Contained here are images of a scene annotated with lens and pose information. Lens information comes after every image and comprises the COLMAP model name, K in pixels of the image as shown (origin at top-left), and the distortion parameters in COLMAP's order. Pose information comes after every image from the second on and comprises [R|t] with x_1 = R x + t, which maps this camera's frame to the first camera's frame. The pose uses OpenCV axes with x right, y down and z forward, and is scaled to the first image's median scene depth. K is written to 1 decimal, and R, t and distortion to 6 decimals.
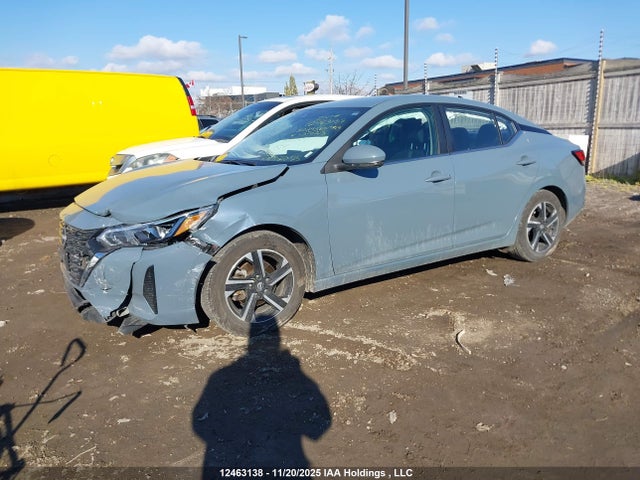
lens RADIAL K [[502.3, 0, 320.0], [0, 502.3, 240.0], [0, 0, 1]] dist [0.040355, -0.047143]
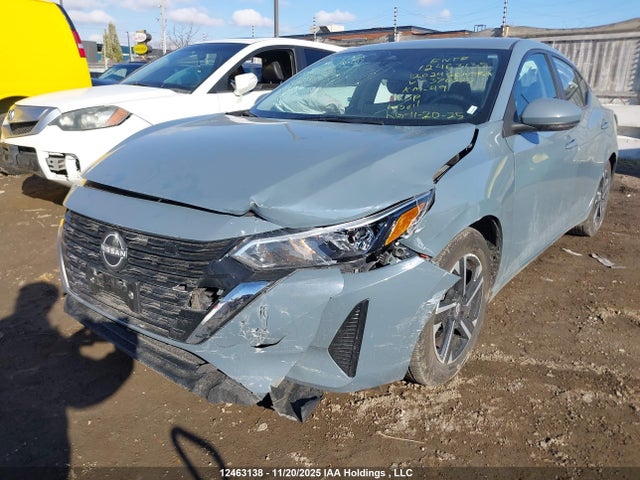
lens RADIAL K [[502.3, 0, 320.0], [0, 502.3, 240.0], [0, 0, 1]] dist [0.040355, -0.047143]
pose [[0.944379, -0.058073, 0.323689, -0.474232], [0.034529, 0.996354, 0.078018, -0.054873], [-0.327040, -0.062502, 0.942941, 0.402093]]
